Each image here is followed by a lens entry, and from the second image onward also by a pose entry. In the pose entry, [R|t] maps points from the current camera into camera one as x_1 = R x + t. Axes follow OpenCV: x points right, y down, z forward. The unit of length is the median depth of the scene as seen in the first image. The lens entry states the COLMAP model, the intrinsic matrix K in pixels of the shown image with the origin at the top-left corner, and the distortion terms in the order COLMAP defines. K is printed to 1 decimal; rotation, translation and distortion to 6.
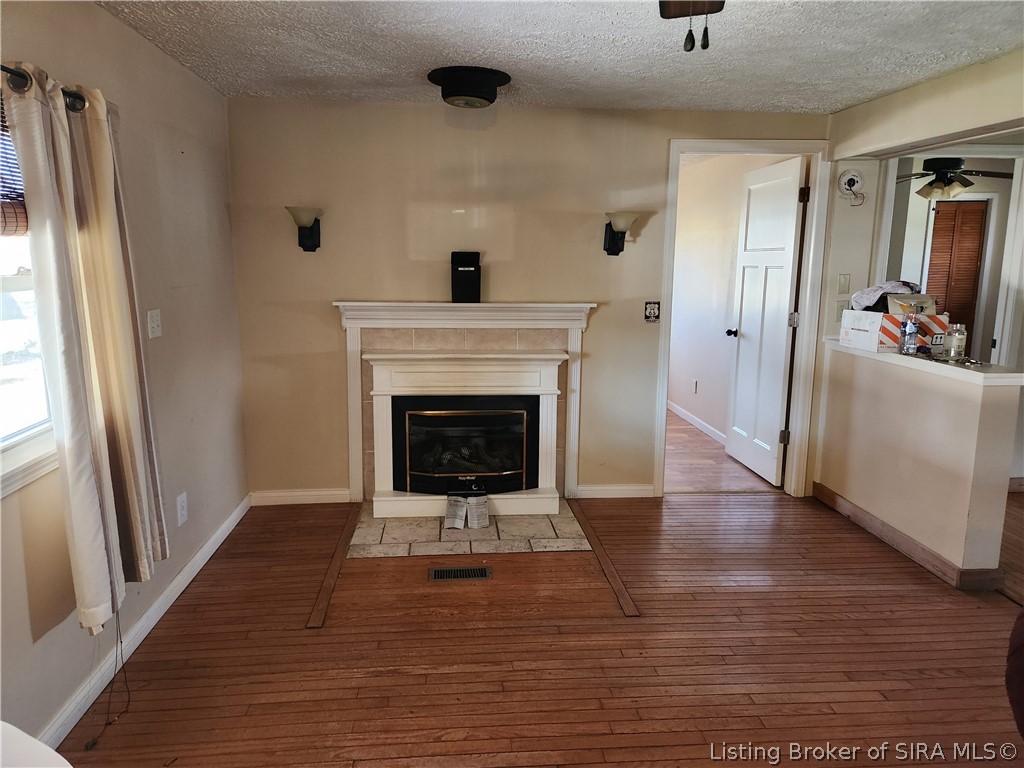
lens RADIAL K [[692.0, 0, 512.5], [0, 692.0, 378.4], [0, 0, 1]] dist [0.037385, -0.019176]
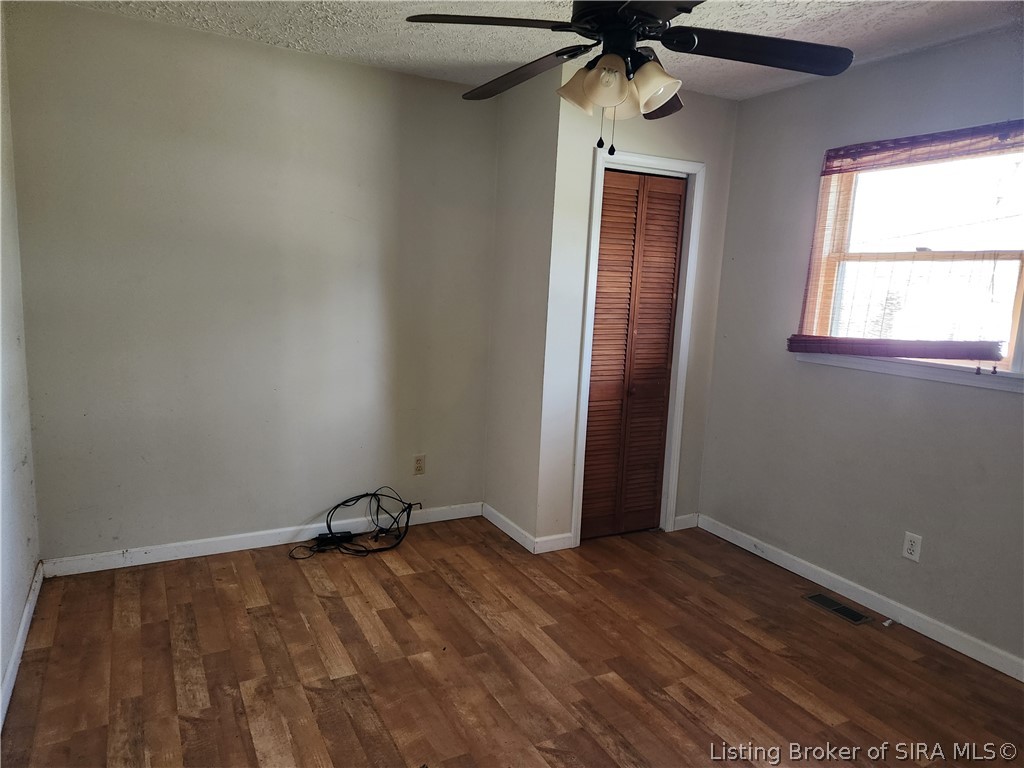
lens RADIAL K [[692.0, 0, 510.3], [0, 692.0, 383.6], [0, 0, 1]] dist [0.037385, -0.019176]
pose [[0.917772, -0.020140, 0.396597, 0.421446], [0.023516, 0.999717, -0.003653, -0.121937], [-0.396411, 0.012679, 0.917986, 0.704024]]
